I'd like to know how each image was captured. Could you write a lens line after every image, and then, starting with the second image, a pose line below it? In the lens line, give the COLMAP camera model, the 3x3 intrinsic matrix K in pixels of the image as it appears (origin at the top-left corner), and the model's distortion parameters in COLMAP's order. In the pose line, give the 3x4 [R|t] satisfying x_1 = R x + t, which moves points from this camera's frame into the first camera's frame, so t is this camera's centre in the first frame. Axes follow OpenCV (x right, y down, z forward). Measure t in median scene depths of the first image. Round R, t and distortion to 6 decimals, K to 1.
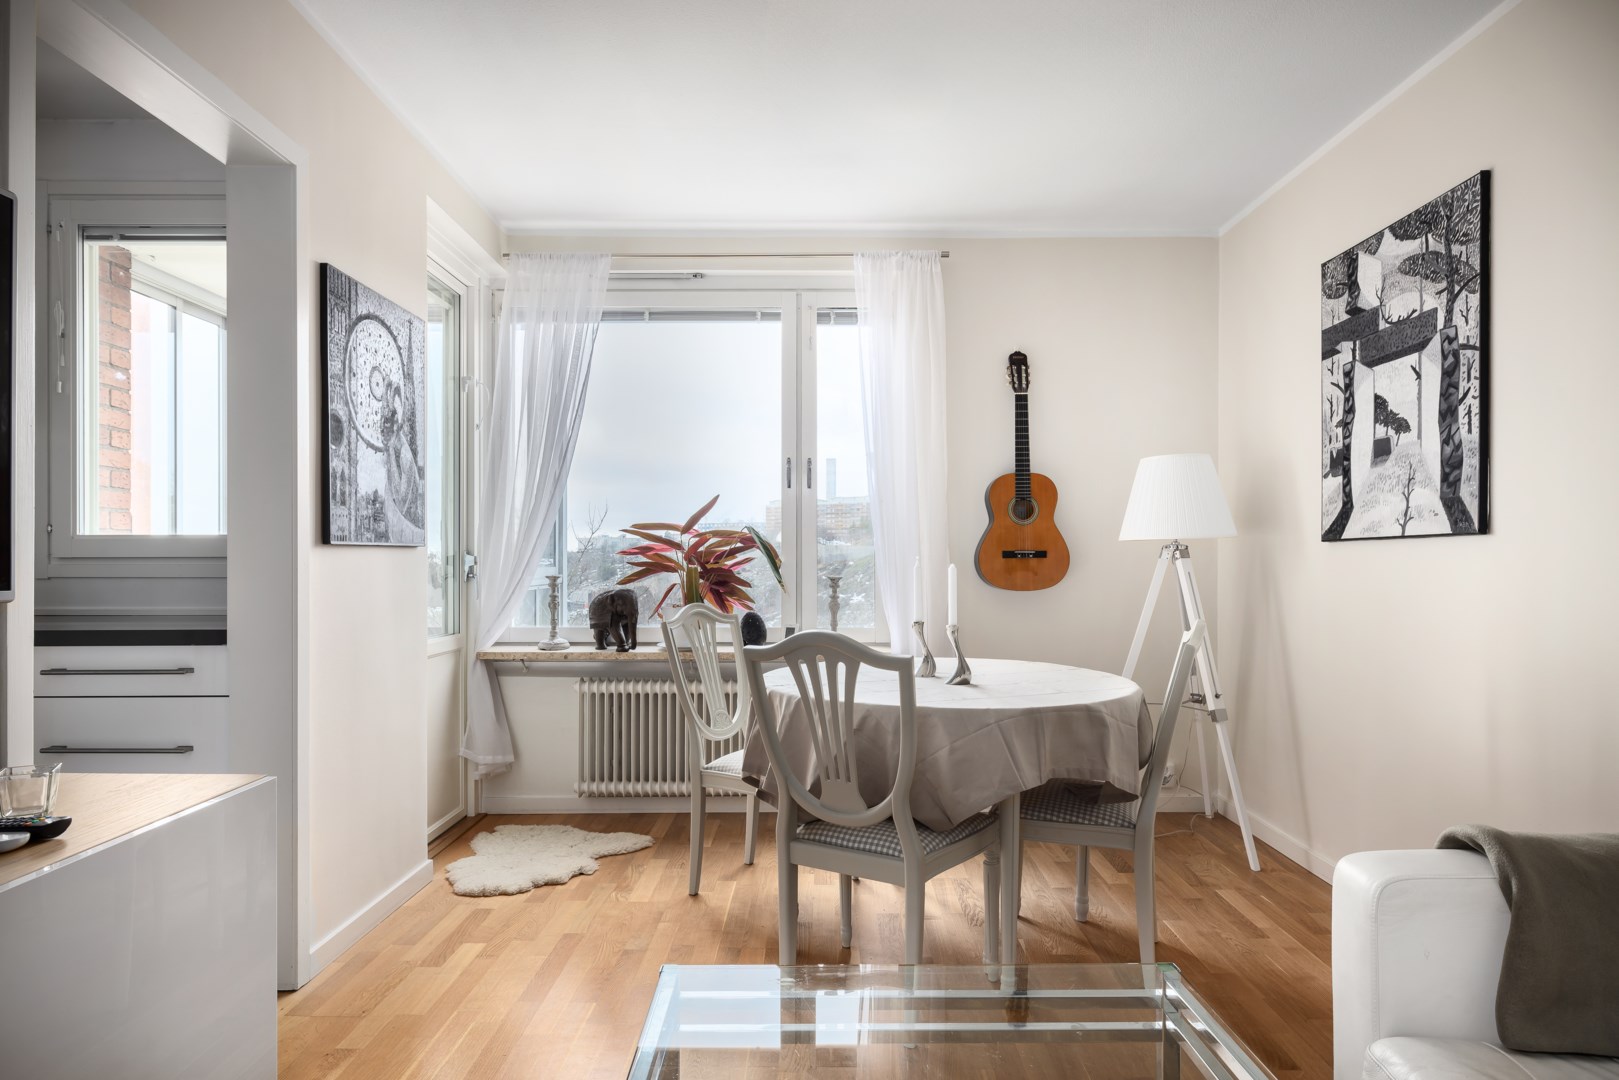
lens RADIAL K [[933.6, 0, 820.9], [0, 933.6, 558.2], [0, 0, 1]] dist [0.000463, -0.002403]
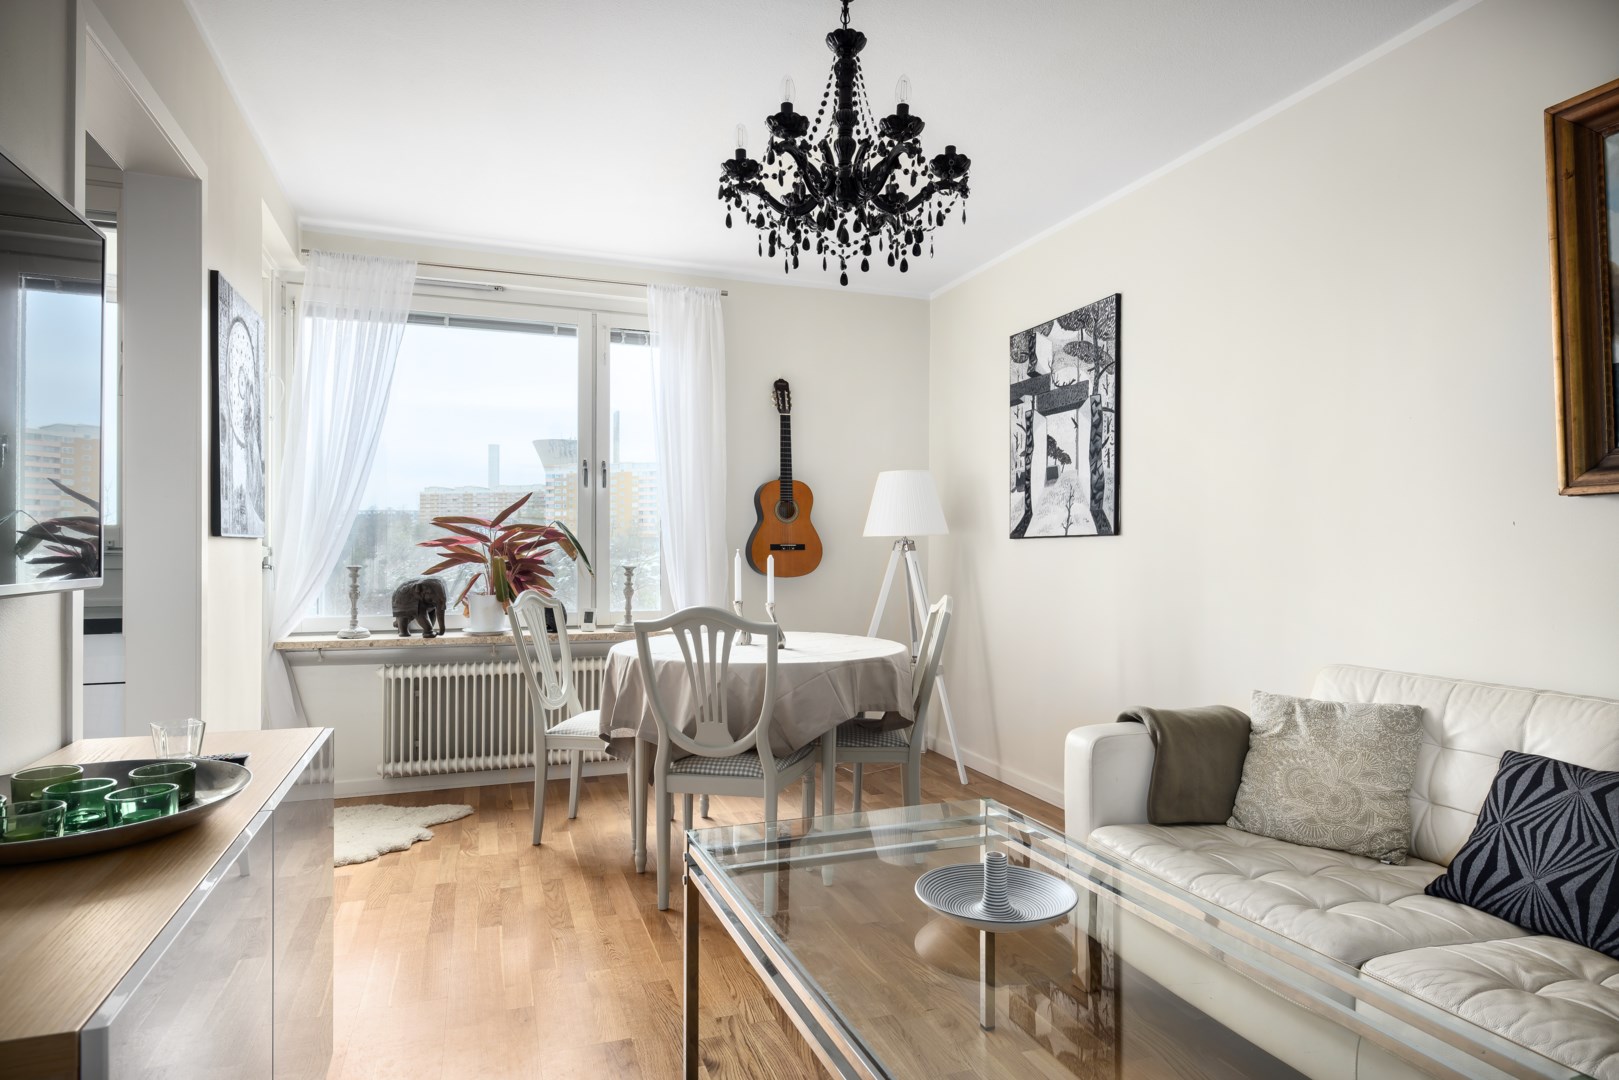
lens RADIAL K [[933.6, 0, 832.0], [0, 933.6, 549.4], [0, 0, 1]] dist [0.000463, -0.002403]
pose [[0.933052, 0.002304, 0.359735, -0.213047], [-0.002183, 0.999997, -0.000742, -0.000637], [-0.359736, -0.000093, 0.933054, -0.196473]]
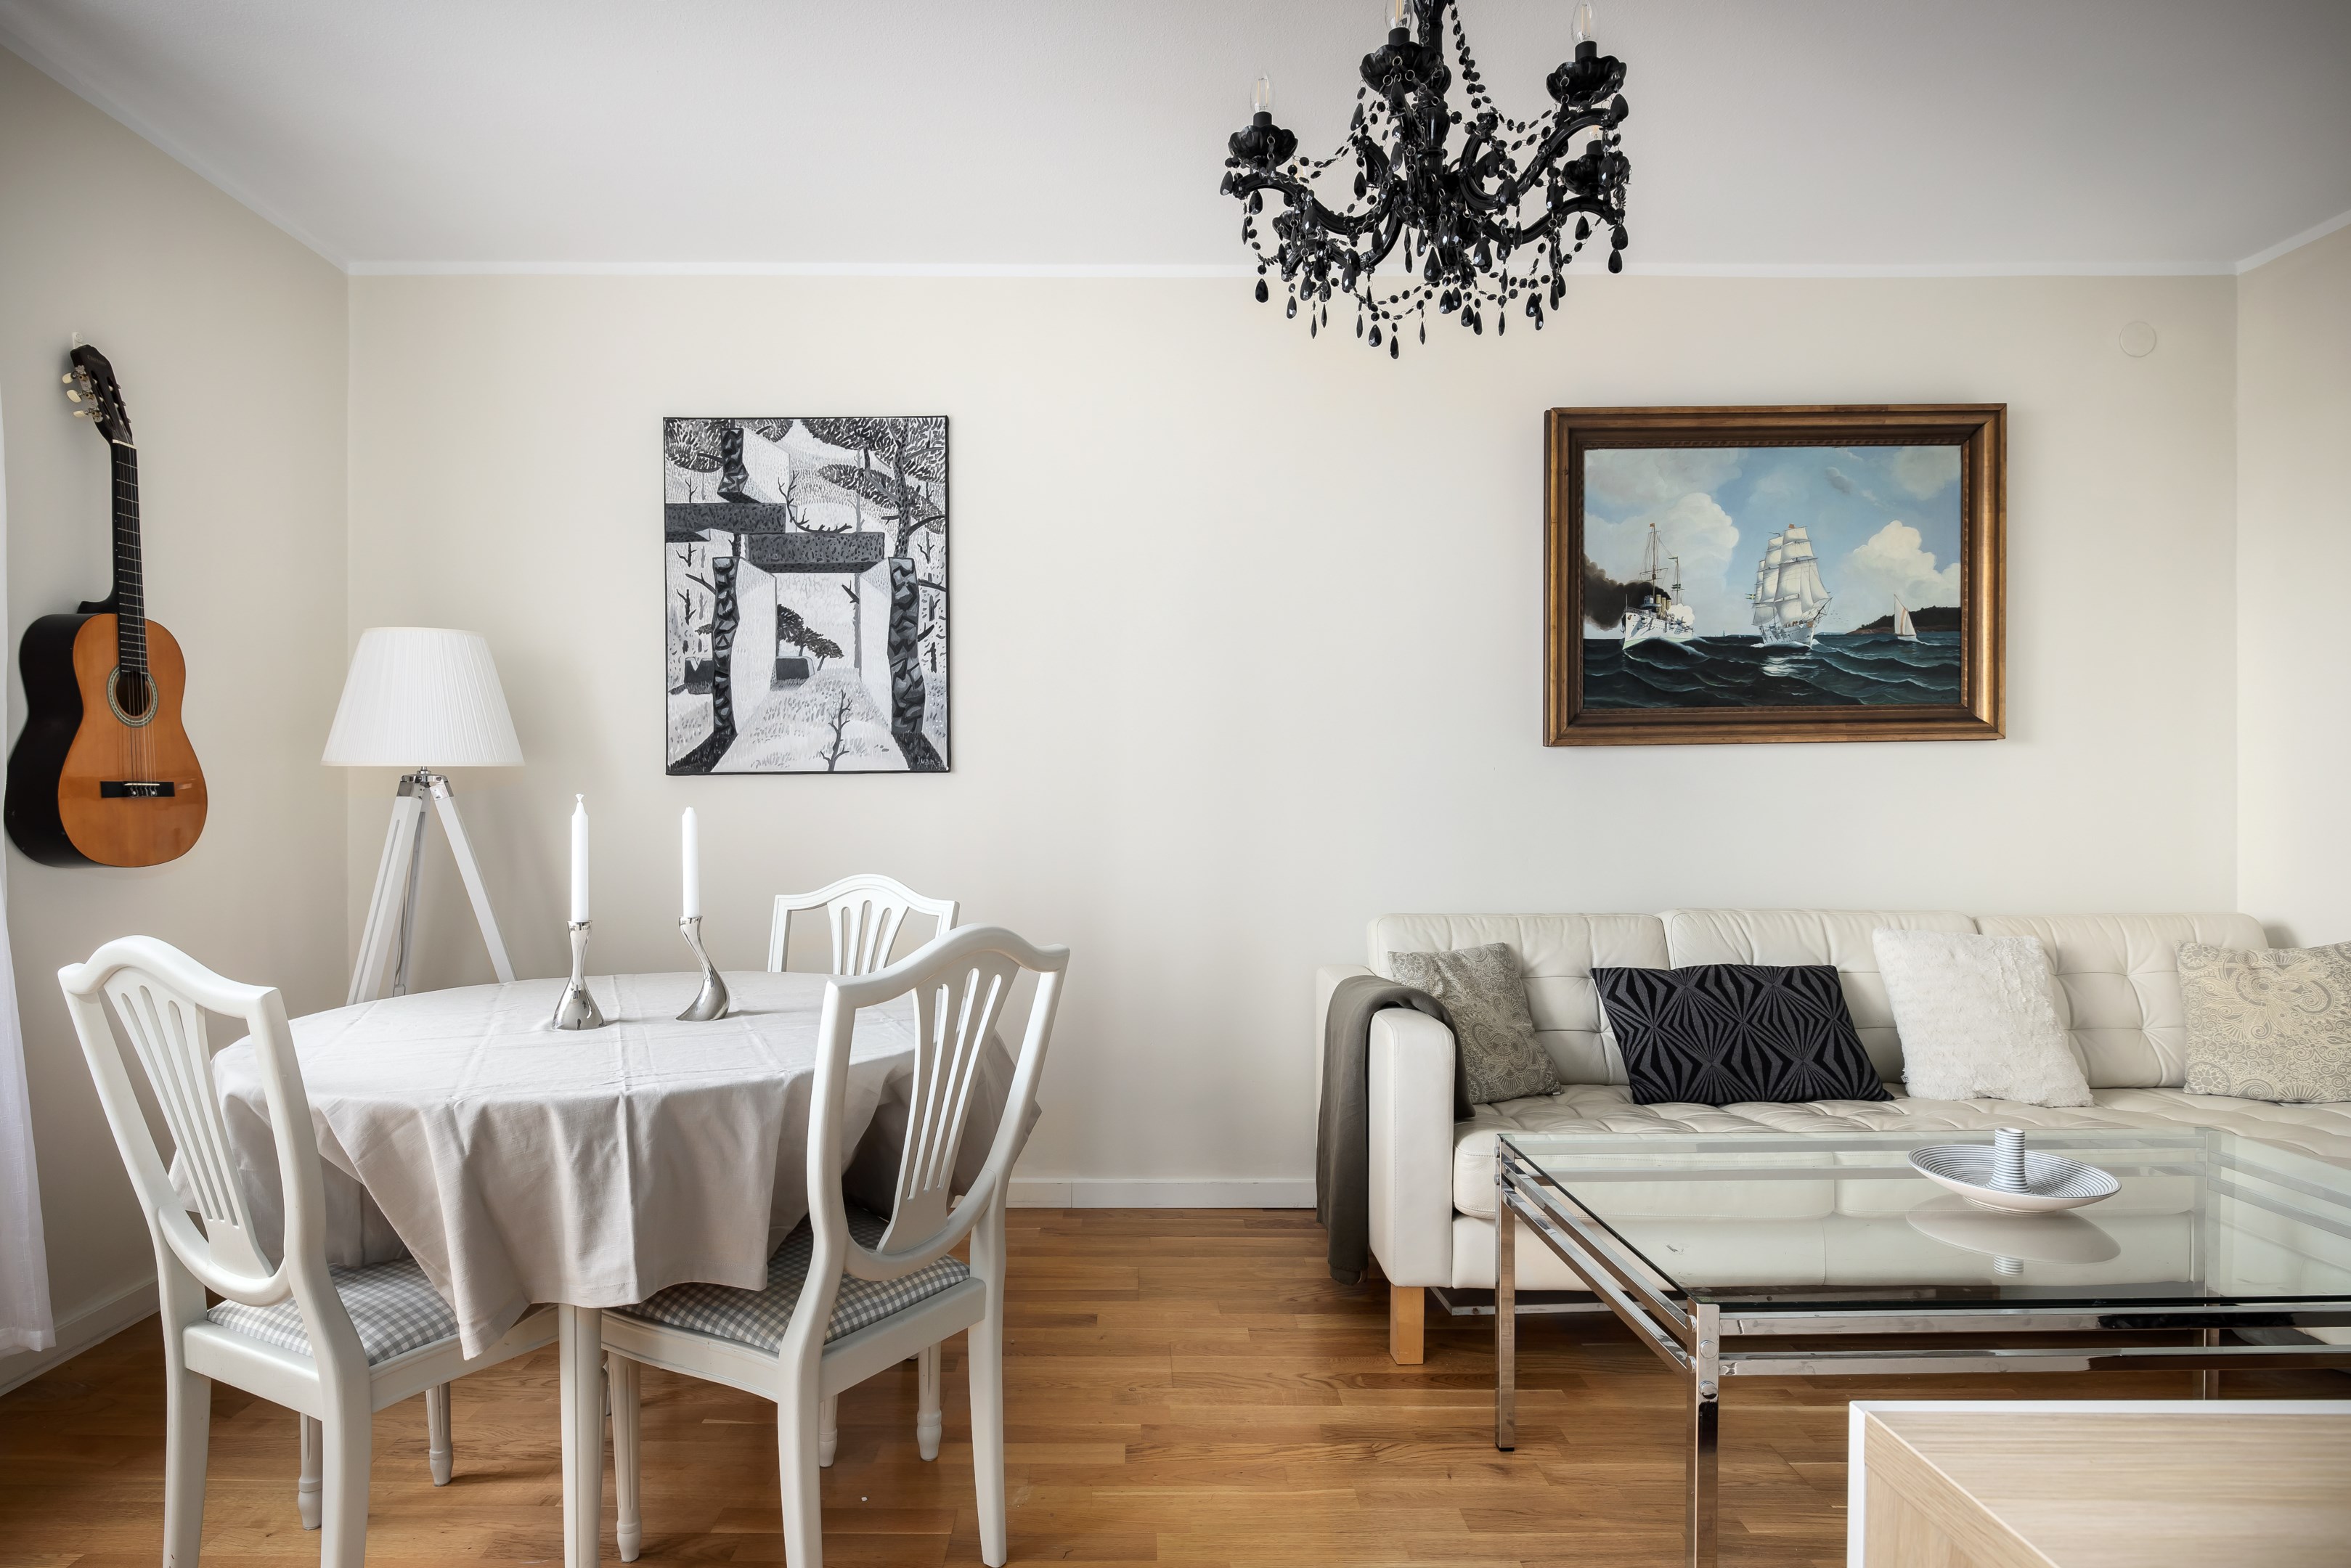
lens RADIAL K [[1278.6, 0, 1108.8], [0, 1278.6, 809.1], [0, 0, 1]] dist [-0.009959, 0.003627]
pose [[-0.011397, -0.011441, 0.999870, -0.568832], [0.001752, 0.999933, 0.011461, -0.000892], [-0.999934, 0.001883, -0.011377, 0.688020]]
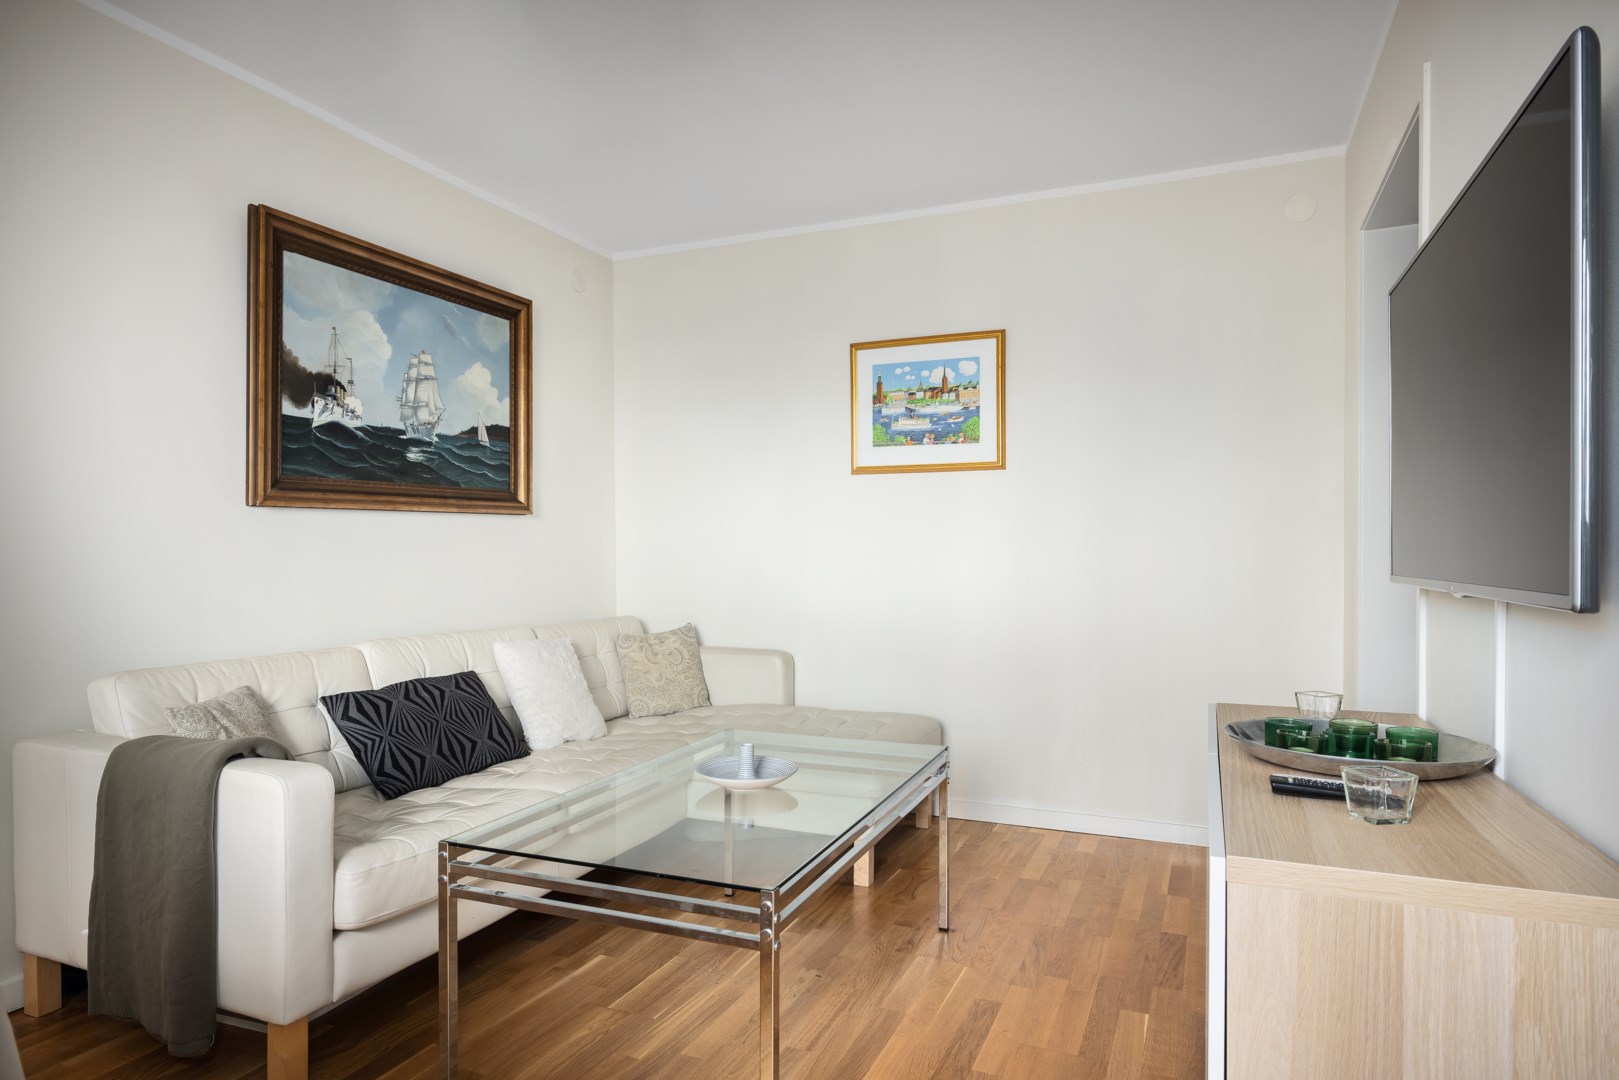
lens RADIAL K [[933.6, 0, 836.3], [0, 933.6, 559.6], [0, 0, 1]] dist [0.000463, -0.002403]
pose [[-0.930518, -0.002354, 0.366240, -0.310723], [0.001470, 0.999947, 0.010161, 0.001645], [-0.366244, 0.009994, -0.930465, 0.940795]]
